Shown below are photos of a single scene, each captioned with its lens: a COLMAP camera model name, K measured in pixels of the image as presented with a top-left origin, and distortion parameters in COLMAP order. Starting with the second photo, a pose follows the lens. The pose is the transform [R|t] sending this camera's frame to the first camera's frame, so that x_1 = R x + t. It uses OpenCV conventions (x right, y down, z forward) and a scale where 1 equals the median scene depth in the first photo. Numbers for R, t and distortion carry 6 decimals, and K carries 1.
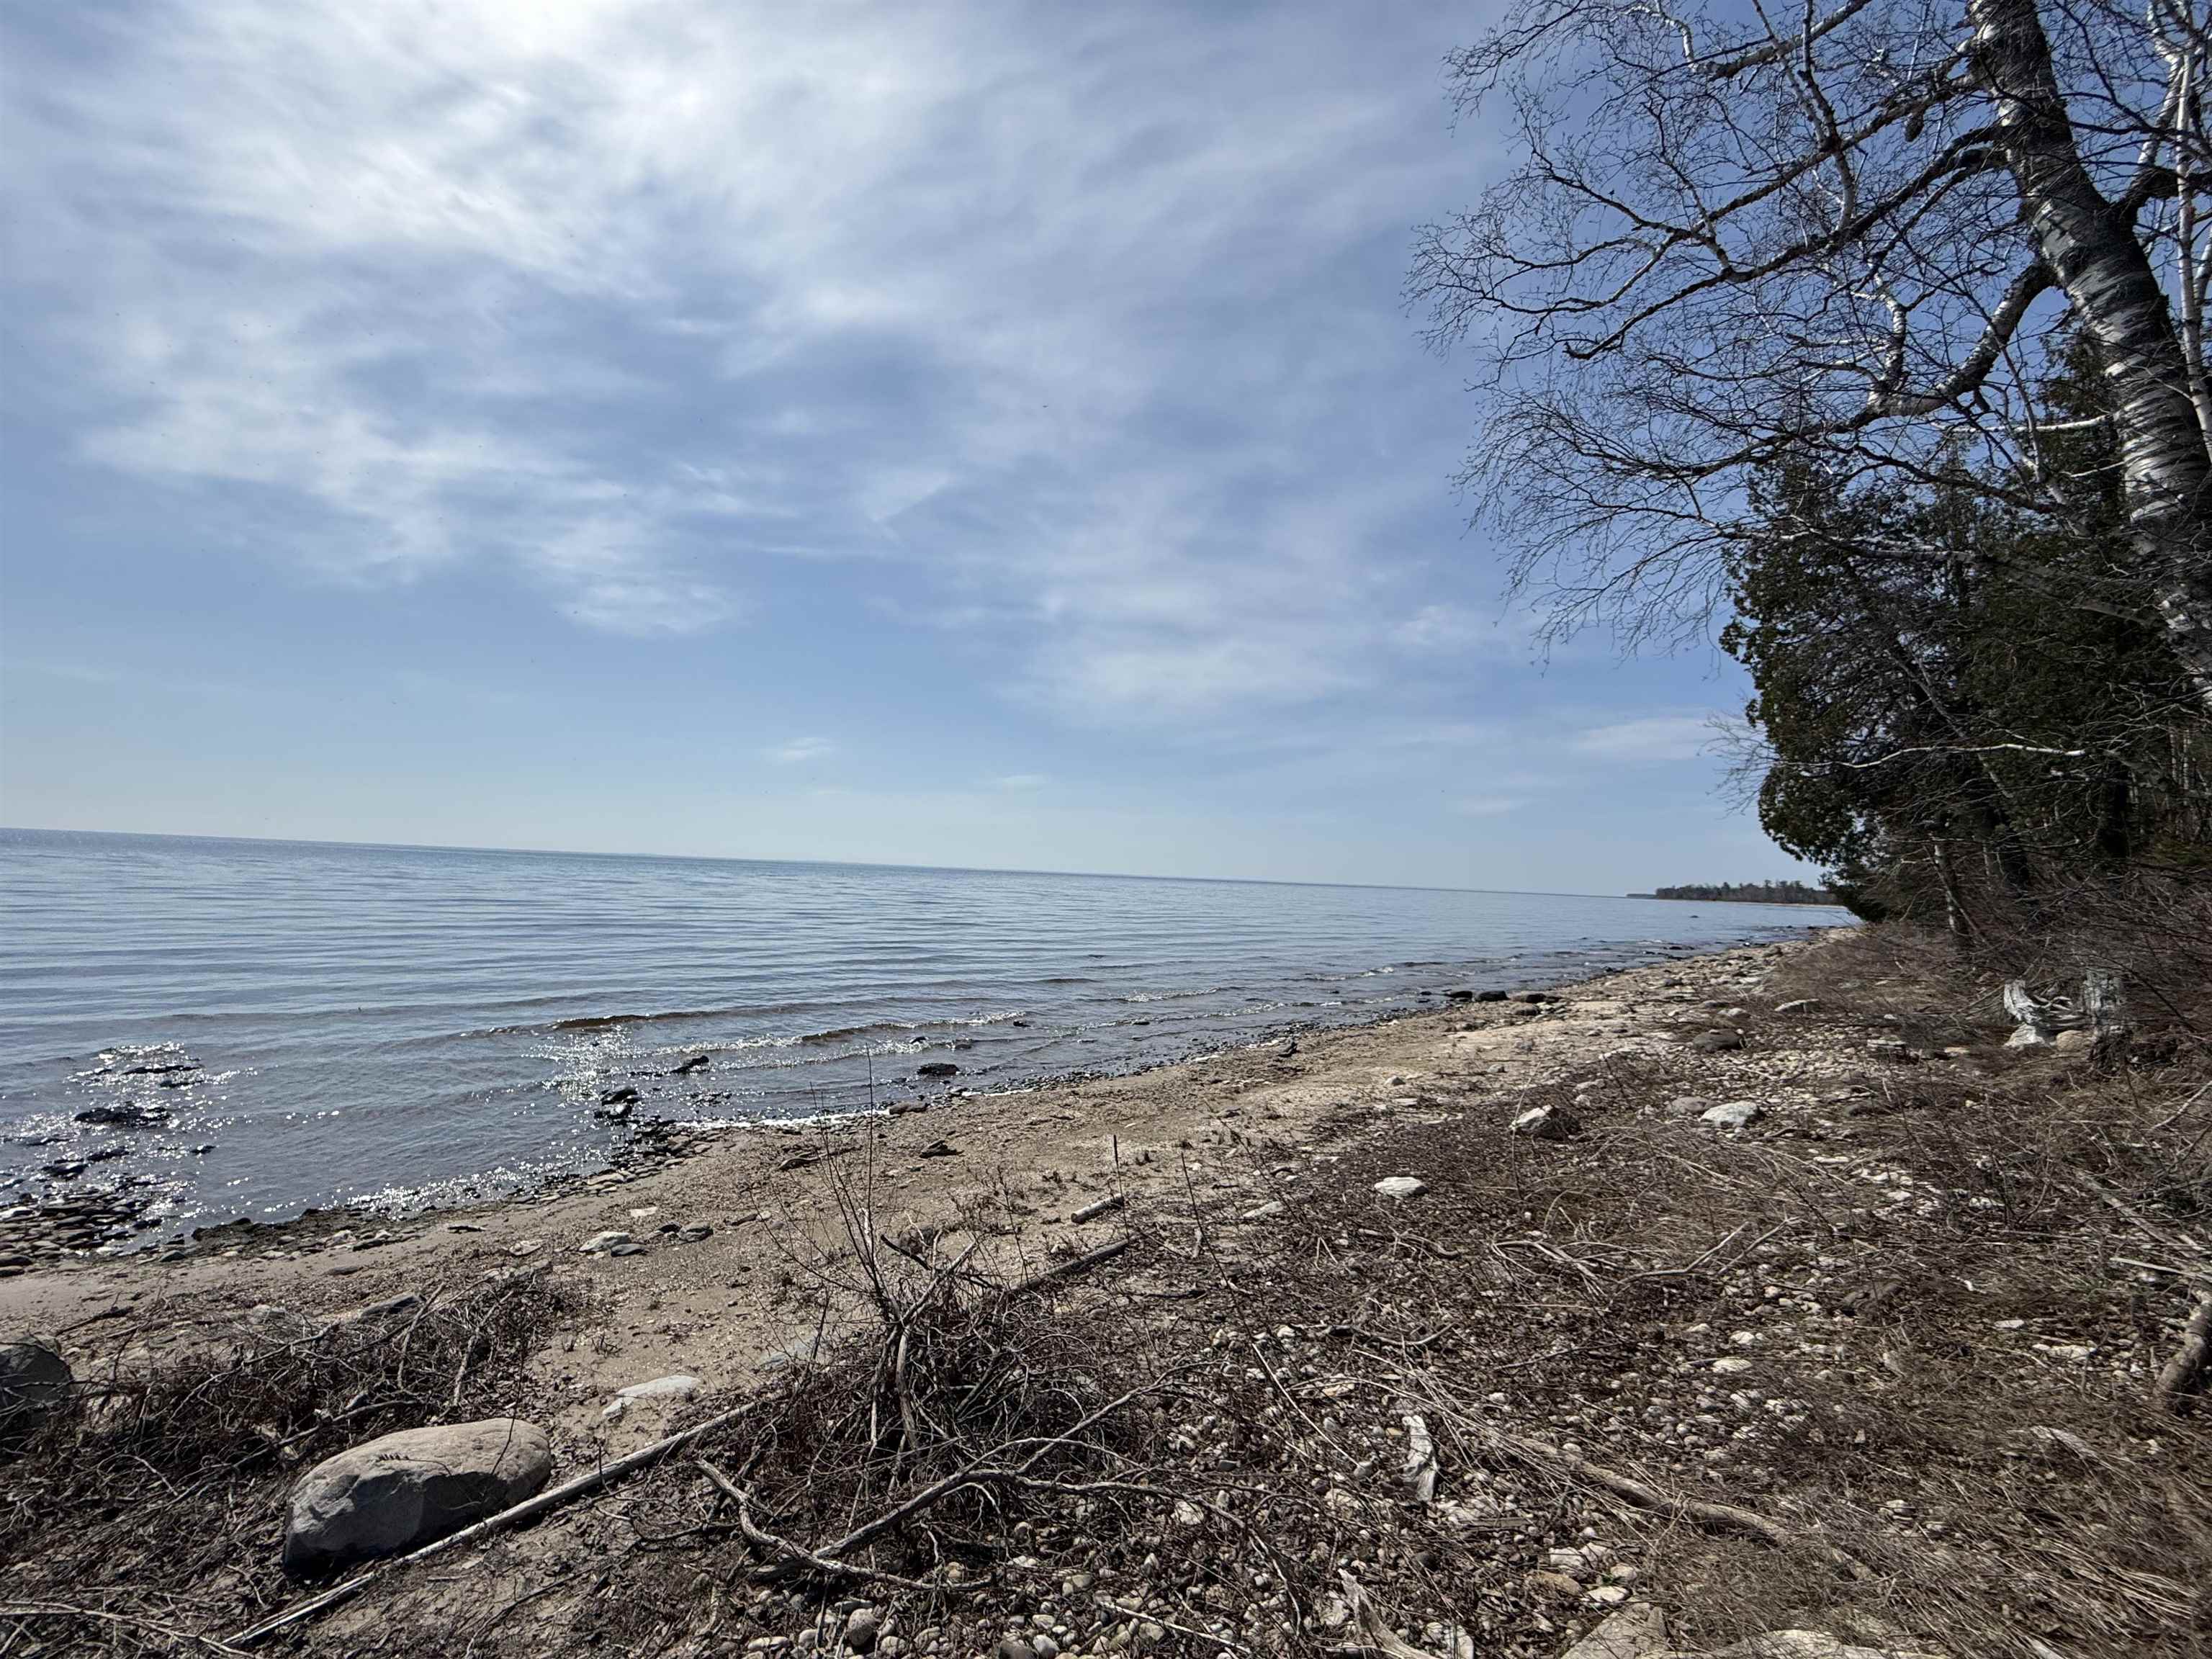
lens RADIAL K [[881.1, 0, 1058.2], [0, 881.1, 880.1], [0, 0, 1]] dist [0.002303, 0.000130]
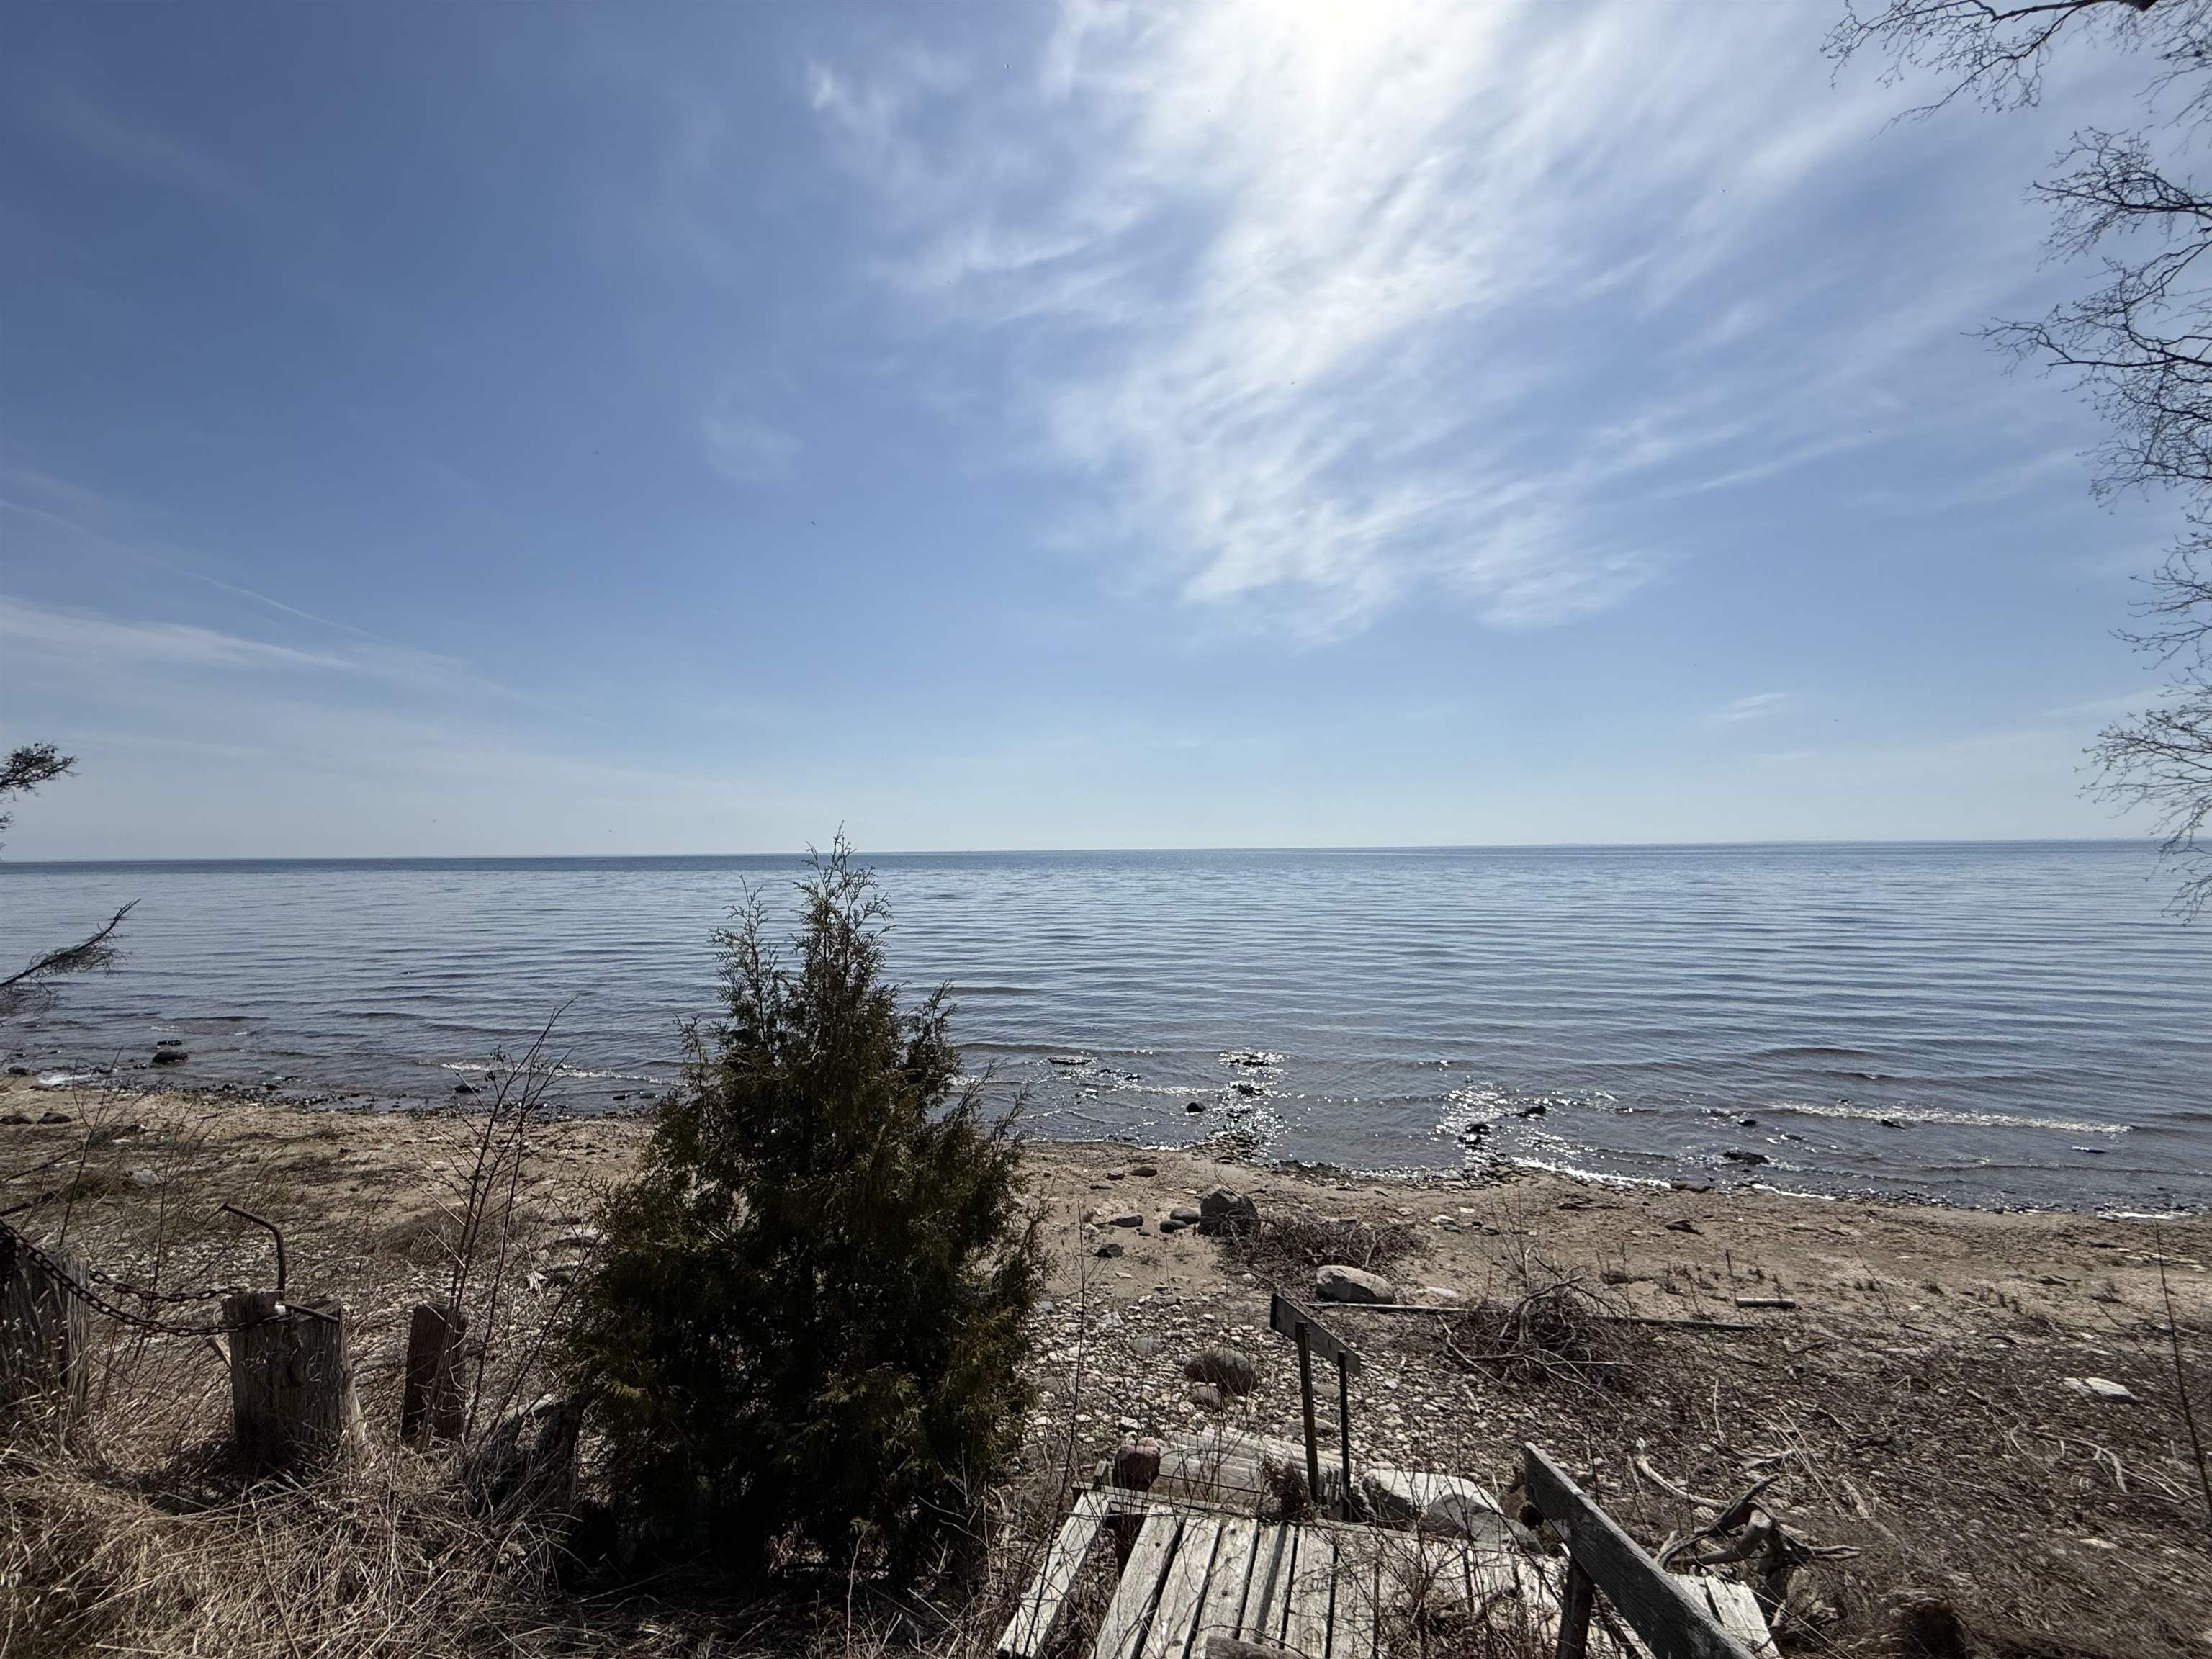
lens RADIAL K [[881.1, 0, 1104.7], [0, 881.1, 816.1], [0, 0, 1]] dist [0.002303, 0.000130]
pose [[0.592628, -0.068162, -0.802587, 0.596231], [0.031351, 0.997610, -0.061575, -0.341024], [0.804866, 0.011329, 0.593349, -0.675458]]
